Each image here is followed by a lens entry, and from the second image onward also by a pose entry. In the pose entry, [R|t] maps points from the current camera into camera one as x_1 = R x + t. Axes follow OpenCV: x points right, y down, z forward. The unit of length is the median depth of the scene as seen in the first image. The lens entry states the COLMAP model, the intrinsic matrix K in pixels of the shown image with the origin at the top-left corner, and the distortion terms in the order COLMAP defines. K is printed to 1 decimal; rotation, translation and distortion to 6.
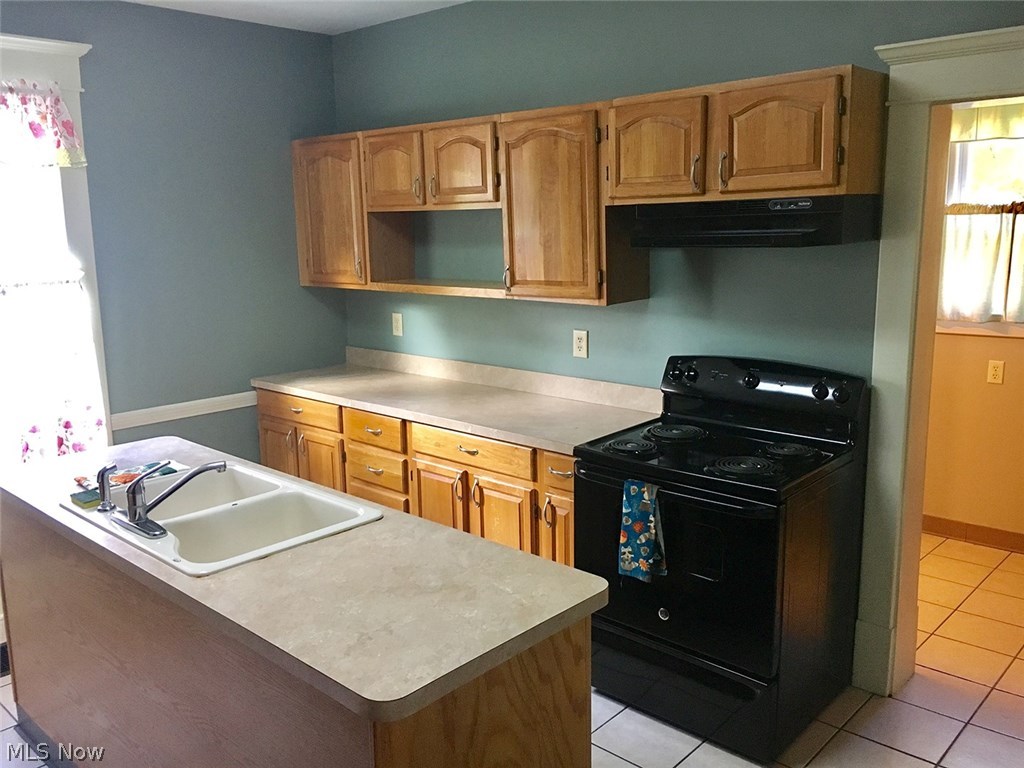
lens RADIAL K [[876.5, 0, 506.0], [0, 876.5, 365.9], [0, 0, 1]] dist [0.067689, -0.089627]
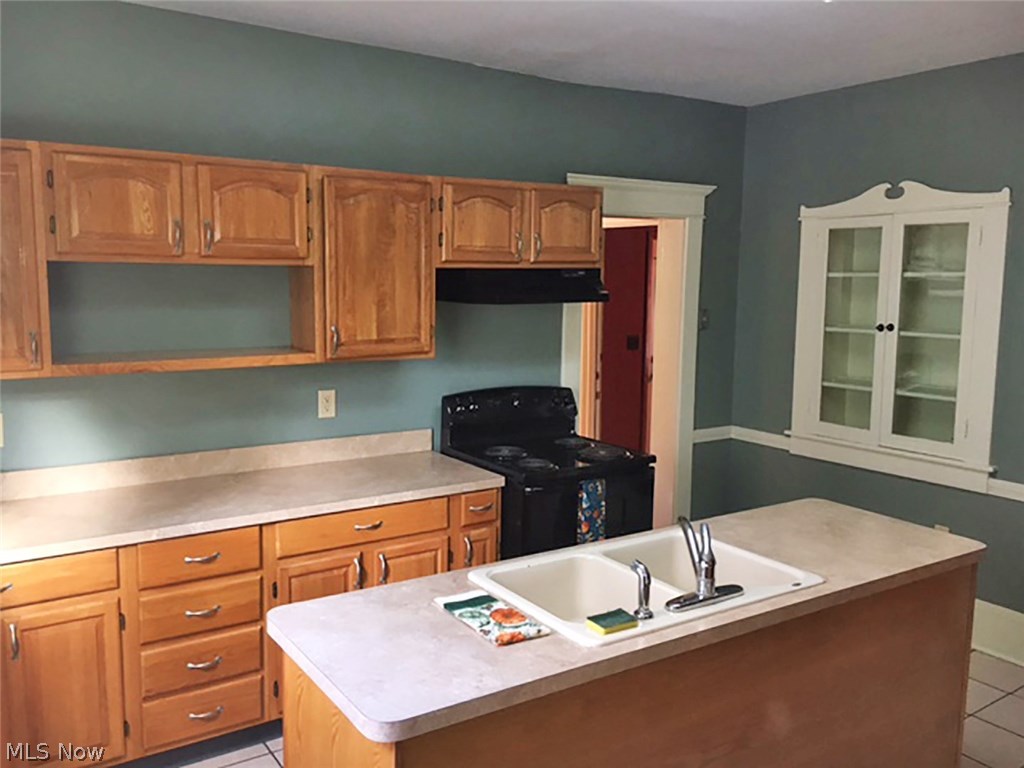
lens RADIAL K [[876.5, 0, 506.0], [0, 876.5, 365.9], [0, 0, 1]] dist [0.067689, -0.089627]
pose [[0.224216, -0.088492, 0.970514, -0.880792], [0.142979, 0.988079, 0.057061, -0.101066], [-0.963994, 0.125969, 0.234195, 0.613727]]
